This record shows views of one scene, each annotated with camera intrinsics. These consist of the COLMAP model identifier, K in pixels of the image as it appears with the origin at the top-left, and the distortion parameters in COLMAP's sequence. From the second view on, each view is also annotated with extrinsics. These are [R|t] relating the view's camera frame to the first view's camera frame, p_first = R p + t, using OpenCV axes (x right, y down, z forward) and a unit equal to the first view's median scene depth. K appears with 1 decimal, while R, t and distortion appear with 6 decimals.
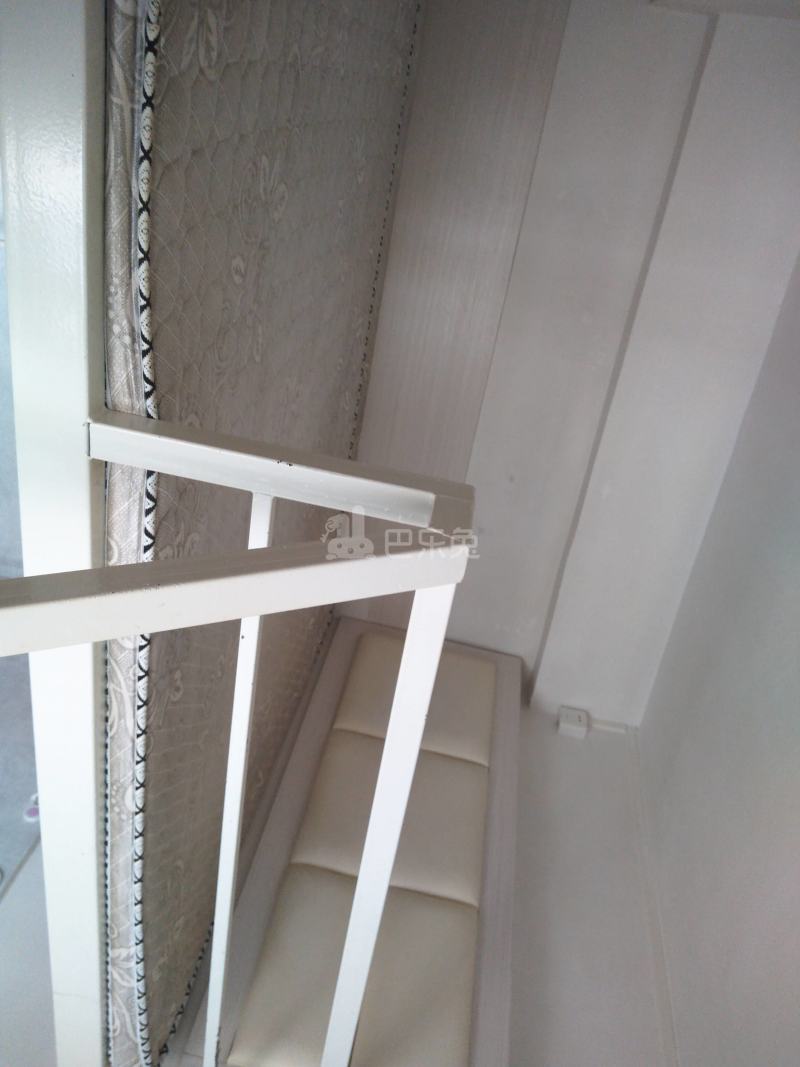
lens RADIAL K [[846.8, 0, 400.0], [0, 846.8, 533.5], [0, 0, 1]] dist [0.006039, -0.053742]
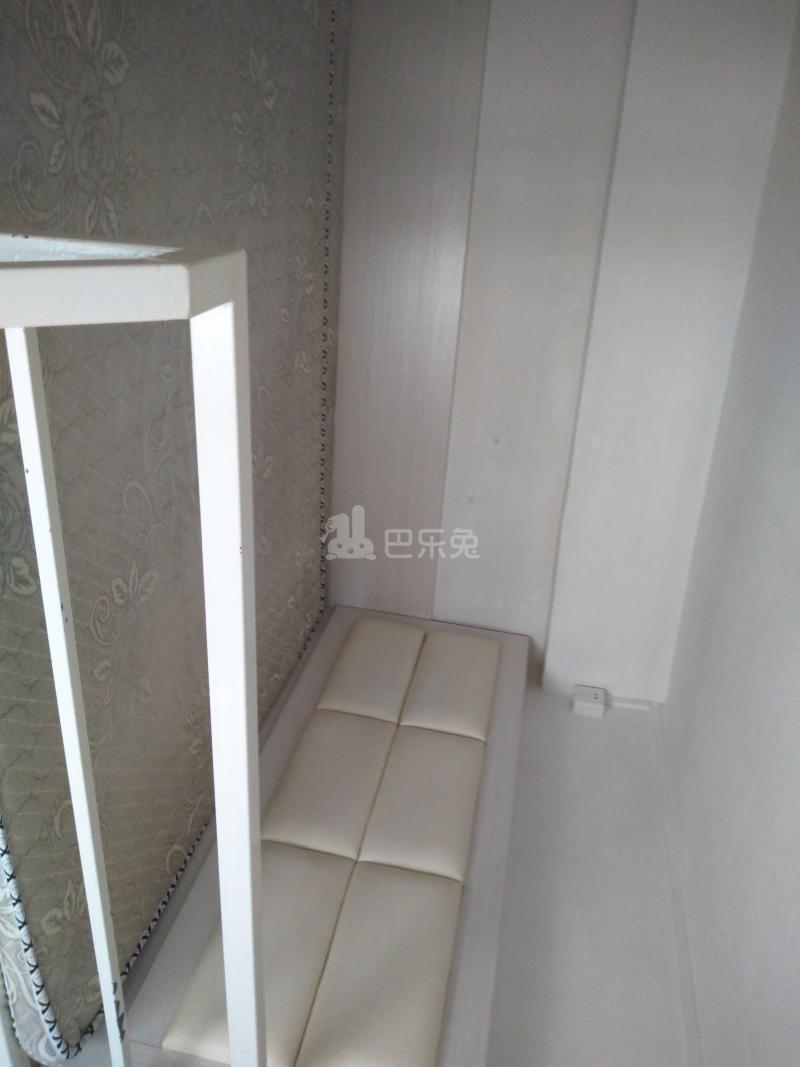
lens RADIAL K [[841.4, 0, 400.0], [0, 841.4, 533.5], [0, 0, 1]] dist [-0.013542, -0.009560]
pose [[0.993495, -0.074850, -0.085820, 0.129446], [0.068670, 0.994977, -0.072831, 0.132473], [0.090840, 0.066464, 0.993645, 0.080165]]
